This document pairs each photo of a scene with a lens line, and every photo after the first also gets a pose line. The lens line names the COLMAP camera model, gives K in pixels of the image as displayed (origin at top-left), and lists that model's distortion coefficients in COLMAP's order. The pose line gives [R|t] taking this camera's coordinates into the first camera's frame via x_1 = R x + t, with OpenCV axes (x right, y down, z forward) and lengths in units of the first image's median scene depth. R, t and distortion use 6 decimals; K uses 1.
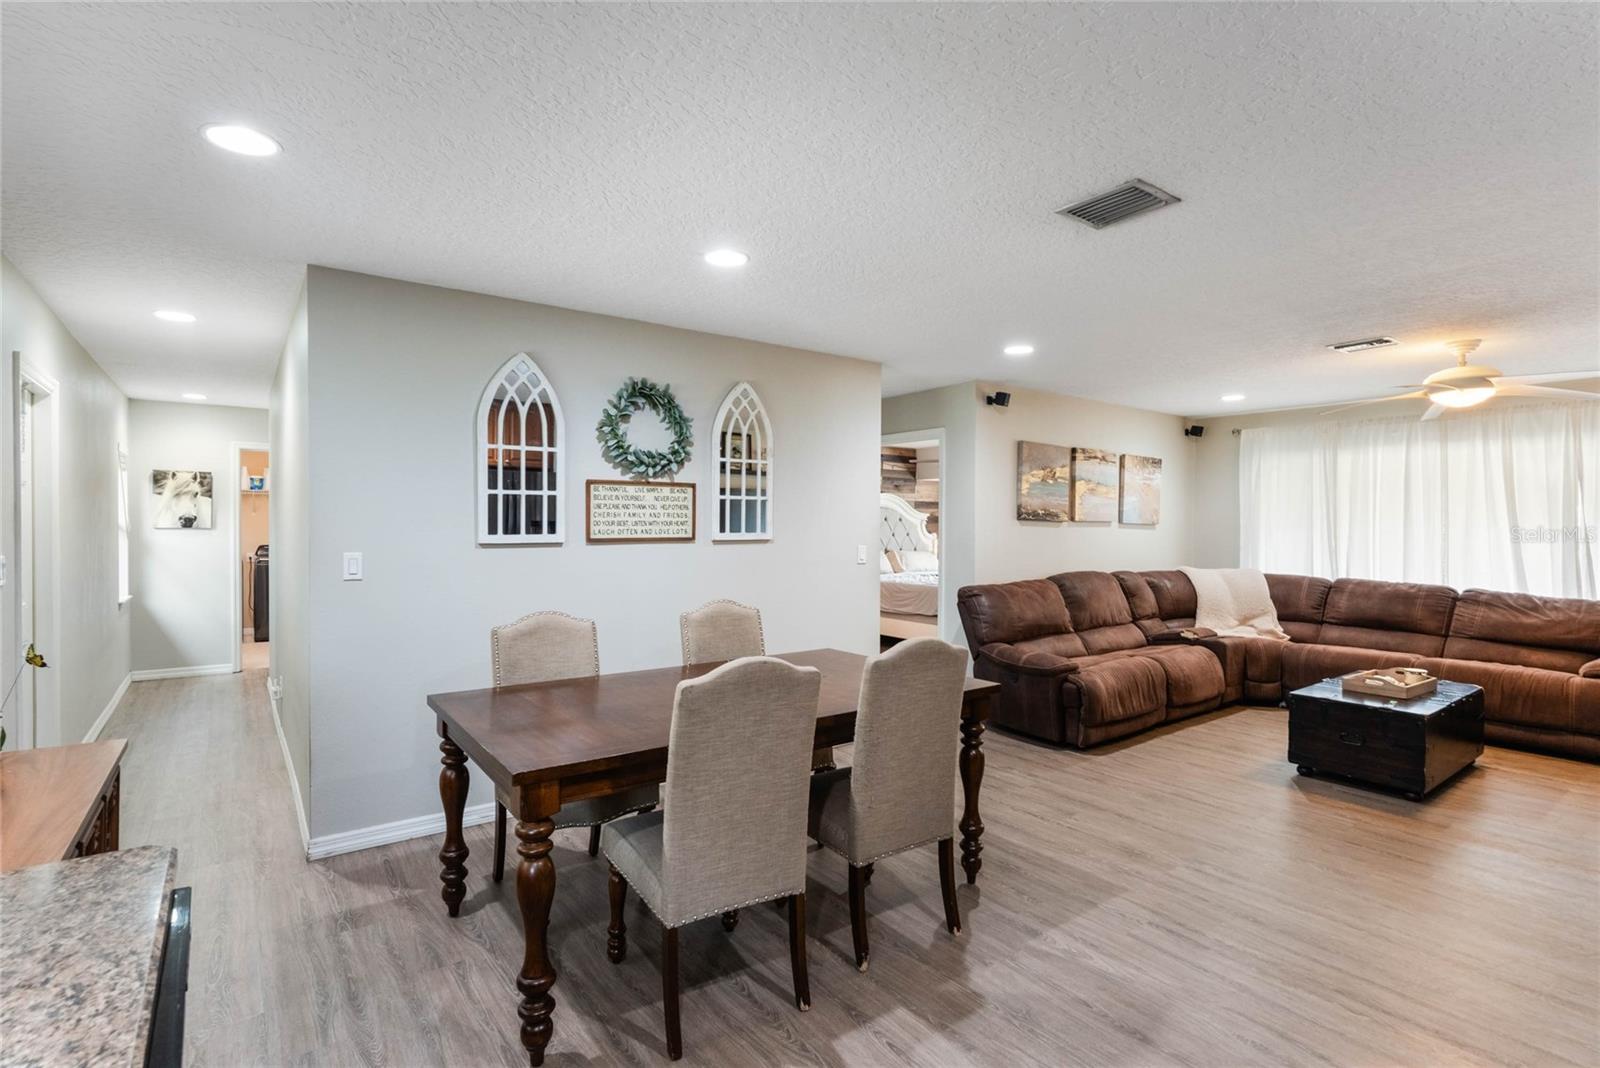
lens RADIAL K [[765.0, 0, 793.4], [0, 765.0, 529.6], [0, 0, 1]] dist [0.005539, 0.000275]
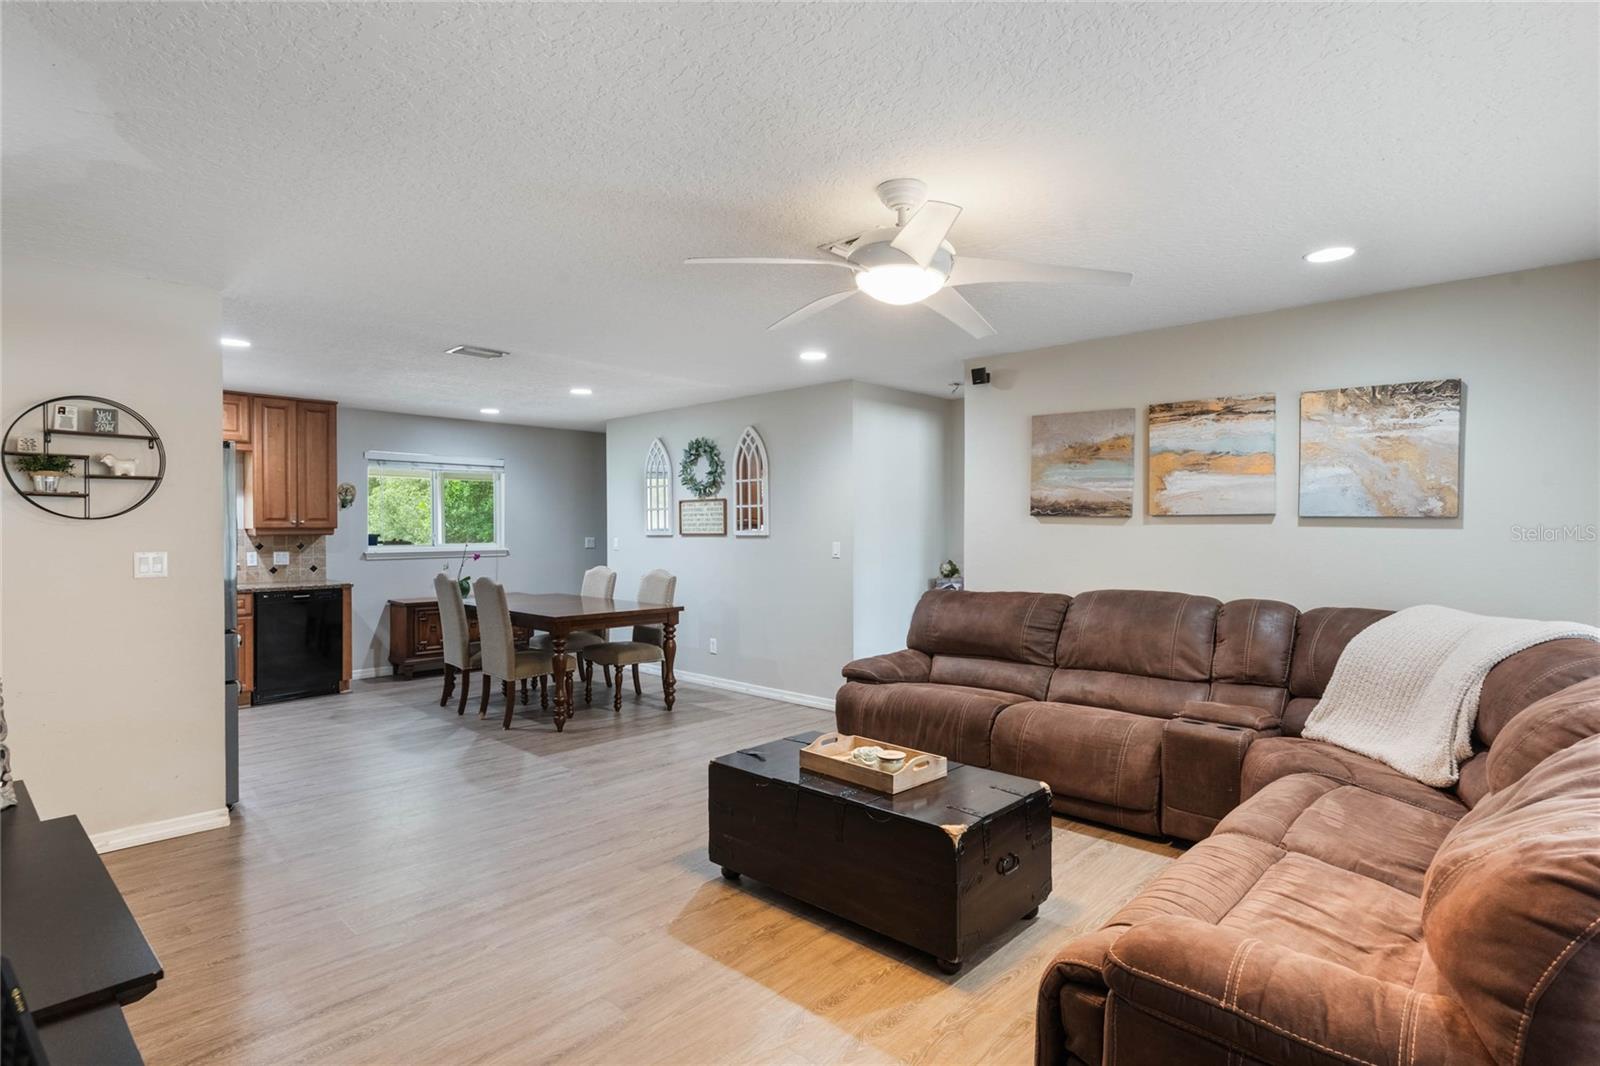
lens RADIAL K [[811.4, 0, 802.5], [0, 811.4, 535.3], [0, 0, 1]] dist [-0.001199, -0.000250]
pose [[0.175126, 0.005919, -0.984528, 1.229322], [-0.003948, 0.999978, 0.005310, 0.003709], [0.984538, 0.002957, 0.175146, 0.704932]]
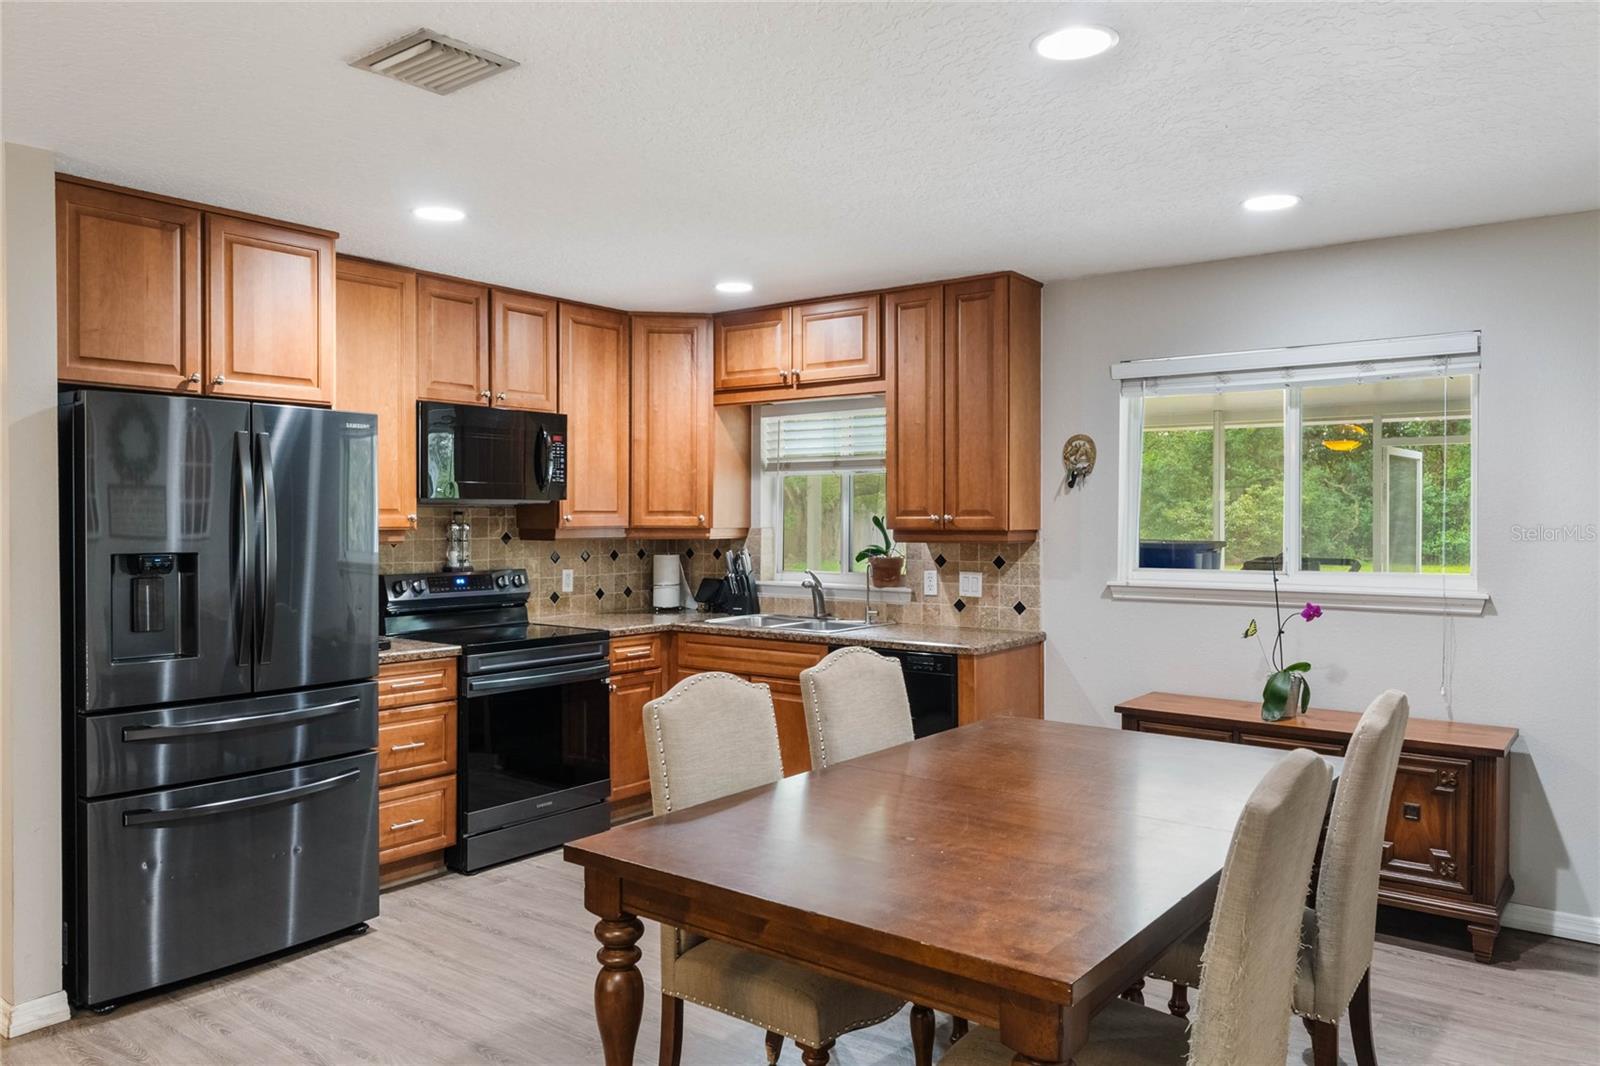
lens RADIAL K [[1130.9, 0, 812.6], [0, 1130.9, 532.1], [0, 0, 1]] dist [0.008390, 0.002710]
pose [[-0.961393, 0.000709, -0.275180, 0.176794], [-0.004498, 0.999823, 0.018292, -0.012171], [0.275144, 0.018823, -0.961219, 1.018788]]
